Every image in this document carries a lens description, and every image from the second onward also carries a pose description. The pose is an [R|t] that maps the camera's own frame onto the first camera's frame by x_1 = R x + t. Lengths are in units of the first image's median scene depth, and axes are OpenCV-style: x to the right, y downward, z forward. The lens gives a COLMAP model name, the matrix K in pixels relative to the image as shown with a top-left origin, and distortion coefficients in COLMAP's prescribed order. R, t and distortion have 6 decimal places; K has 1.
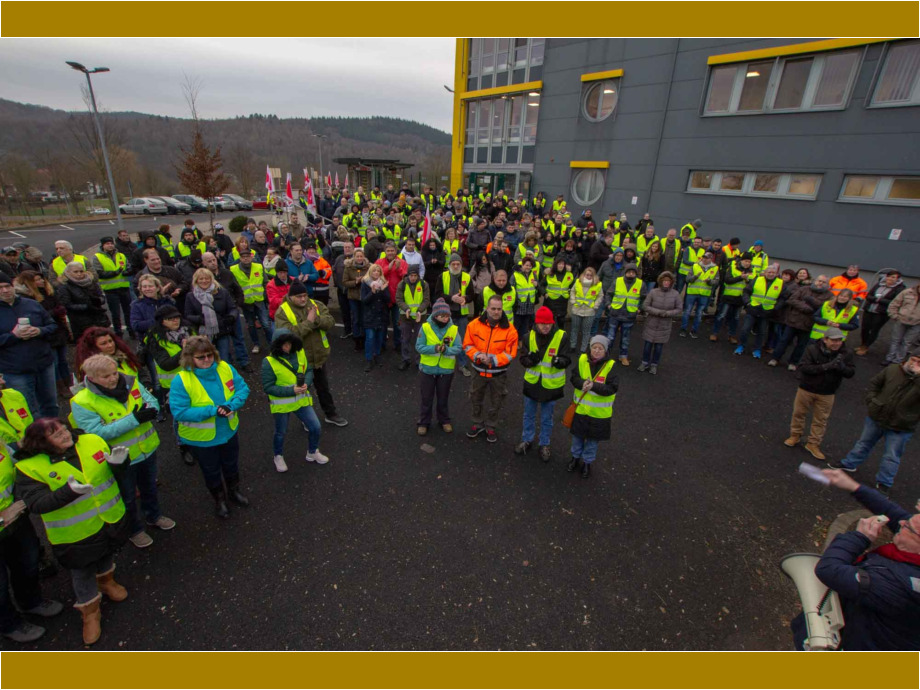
lens RADIAL K [[422.3, 0, 455.5], [0, 422.3, 348.0], [0, 0, 1]] dist [-0.027184, 0.001100]
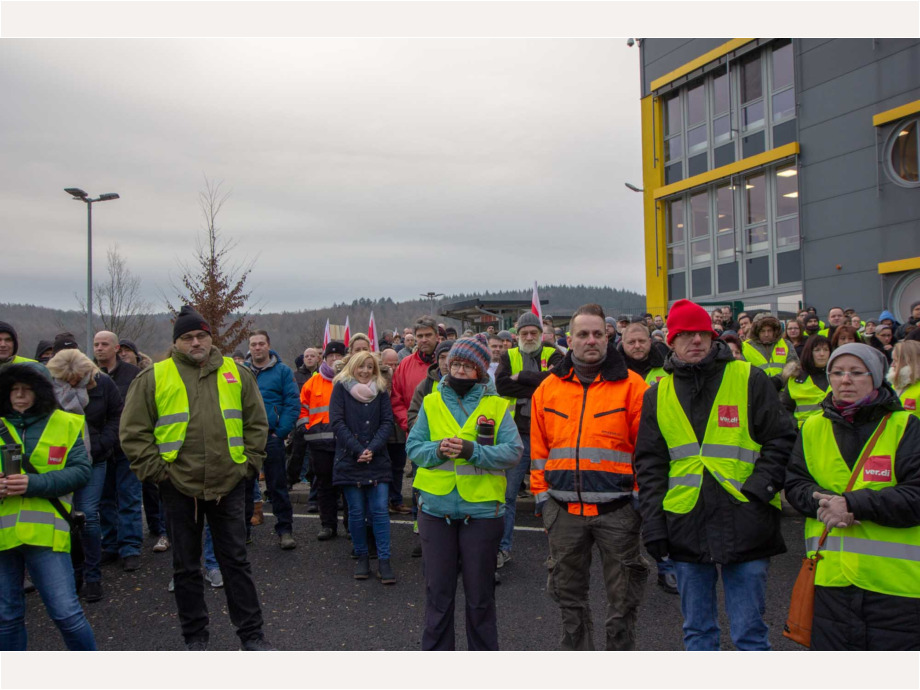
lens RADIAL K [[785.6, 0, 460.0], [0, 785.6, 345.0], [0, 0, 1]] dist [0.007229, 0.021582]
pose [[0.958681, -0.074006, -0.274690, 0.058148], [-0.047091, 0.910969, -0.409777, 0.071230], [0.280560, 0.405781, 0.869844, 0.094228]]
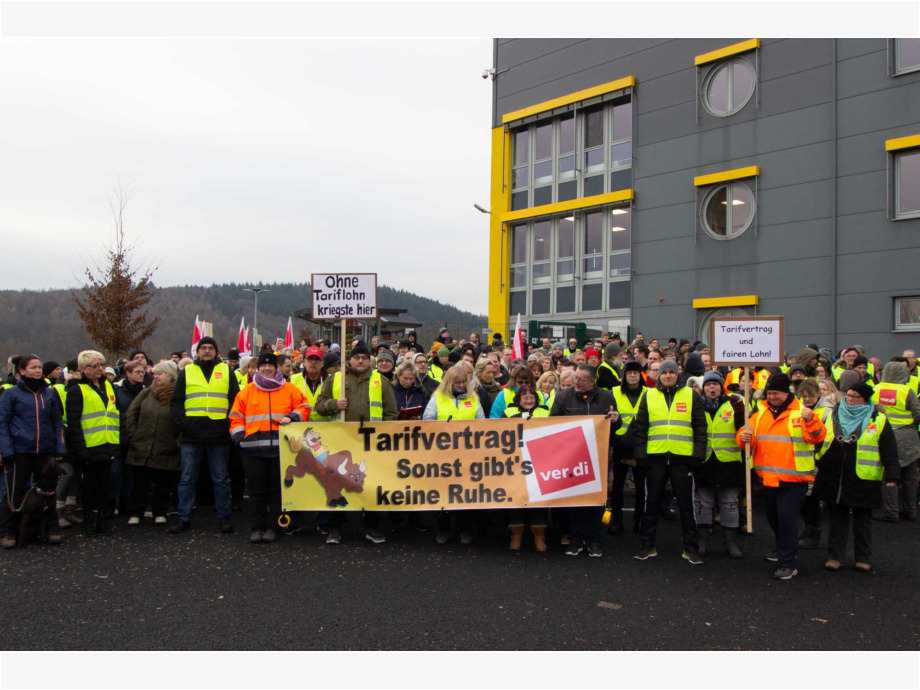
lens RADIAL K [[812.1, 0, 457.0], [0, 812.1, 361.9], [0, 0, 1]] dist [-0.047996, 0.024520]
pose [[0.999728, -0.023285, -0.001375, -0.088849], [0.020880, 0.919610, -0.392276, 0.119080], [0.010399, 0.392141, 0.919846, -0.066766]]
